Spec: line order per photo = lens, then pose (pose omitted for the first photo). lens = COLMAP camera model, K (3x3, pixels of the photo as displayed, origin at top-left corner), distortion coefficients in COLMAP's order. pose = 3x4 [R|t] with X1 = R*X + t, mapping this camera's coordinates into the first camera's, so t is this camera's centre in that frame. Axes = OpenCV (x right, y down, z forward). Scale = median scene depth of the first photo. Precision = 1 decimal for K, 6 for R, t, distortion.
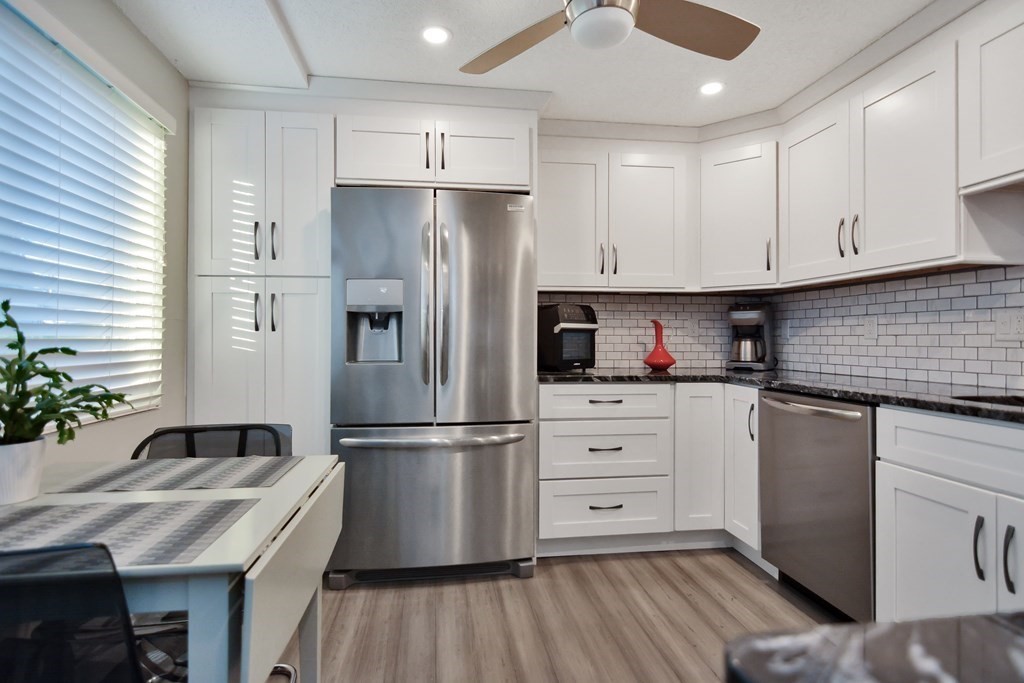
lens RADIAL K [[513.4, 0, 502.4], [0, 513.4, 334.9], [0, 0, 1]] dist [0.002081, -0.000354]
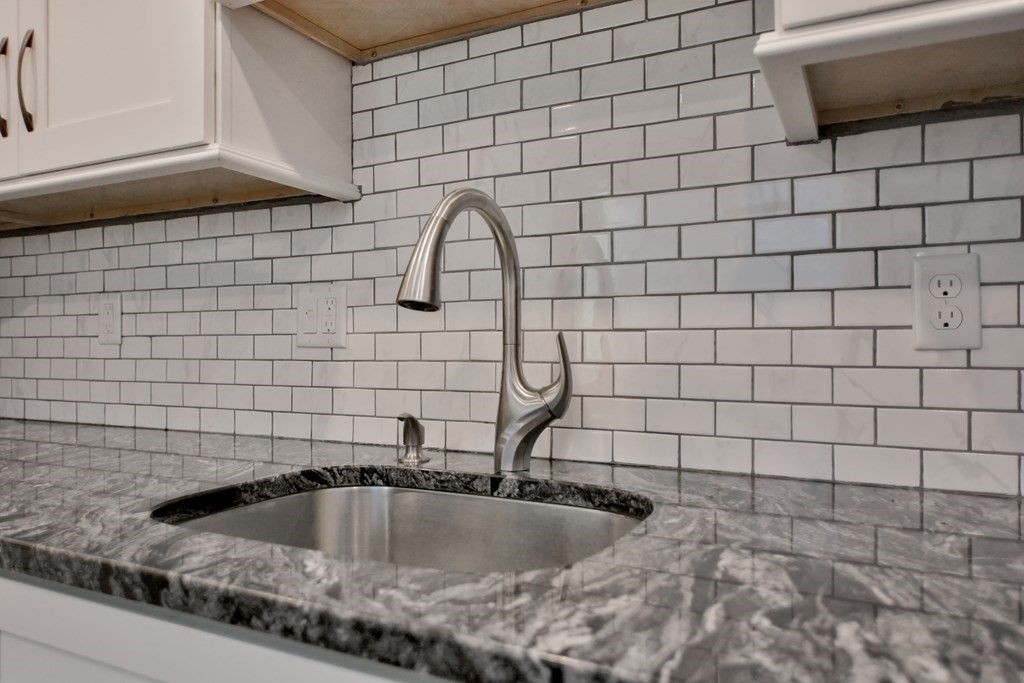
lens RADIAL K [[716.0, 0, 512.0], [0, 716.0, 341.5], [0, 0, 1]] dist [0.004756, 0.000986]
pose [[0.561928, 0.000679, 0.827186, 0.407483], [-0.003788, 0.999991, 0.001753, 0.003302], [-0.827178, -0.004118, 0.561925, 0.352667]]
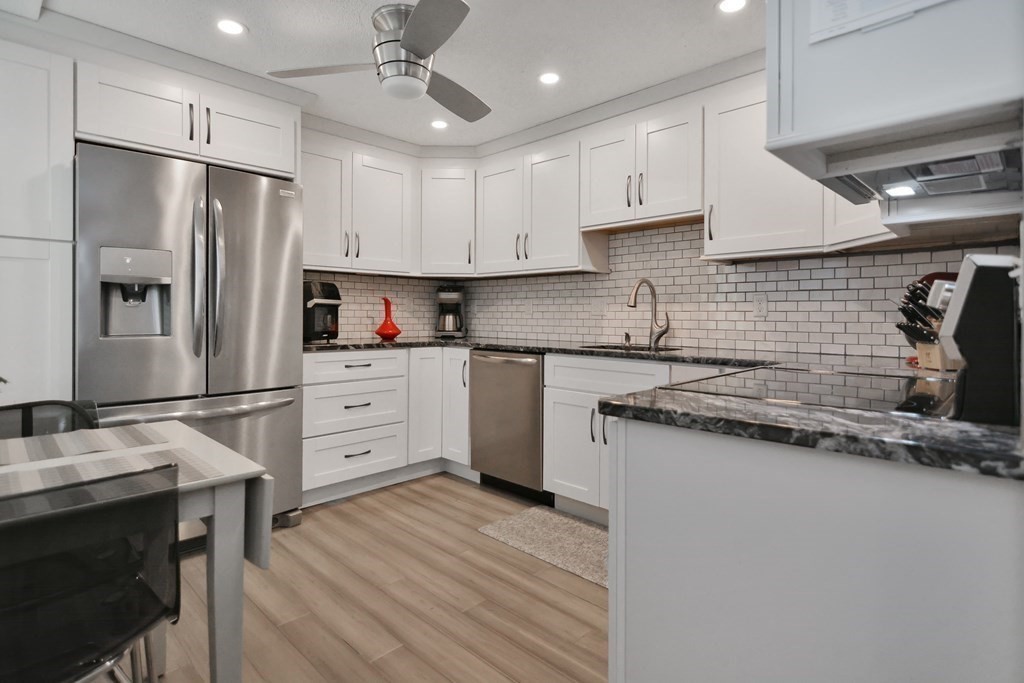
lens RADIAL K [[509.7, 0, 514.5], [0, 509.7, 314.7], [0, 0, 1]] dist [-0.001834, -0.001067]
pose [[0.784508, 0.003493, 0.620109, -0.261300], [-0.009253, 0.999939, 0.006073, 0.001009], [-0.620050, -0.010503, 0.784492, -0.160227]]
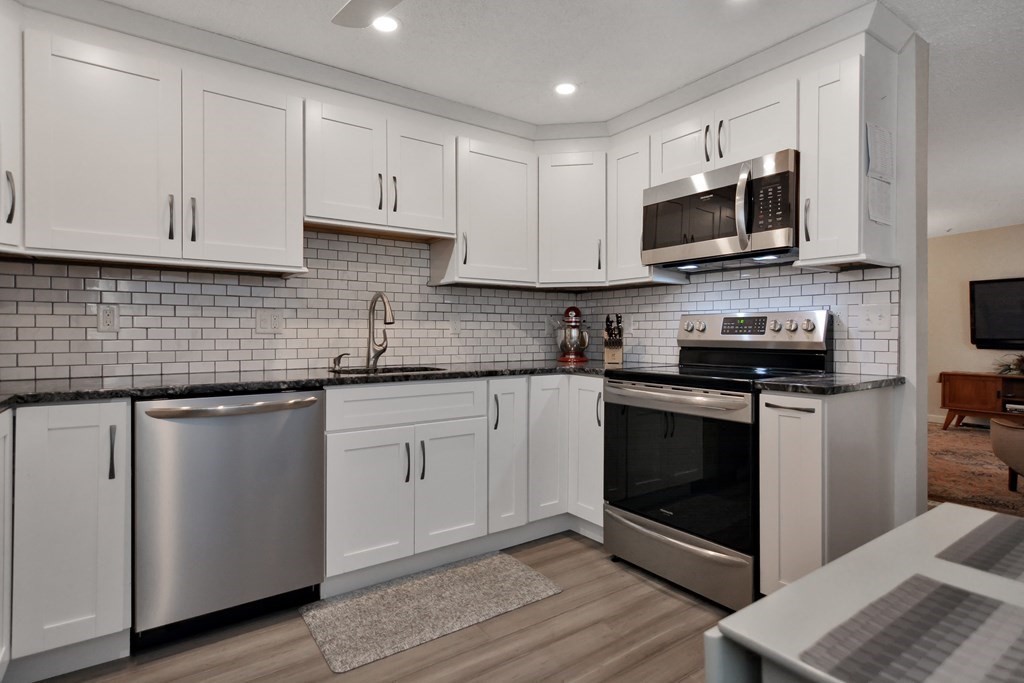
lens RADIAL K [[513.4, 0, 502.4], [0, 513.4, 334.9], [0, 0, 1]] dist [0.002081, -0.000354]
pose [[-0.445531, -0.002576, 0.895263, -0.366412], [-0.006891, 0.999976, -0.000552, 0.009396], [-0.895240, -0.006415, -0.445538, 0.843434]]
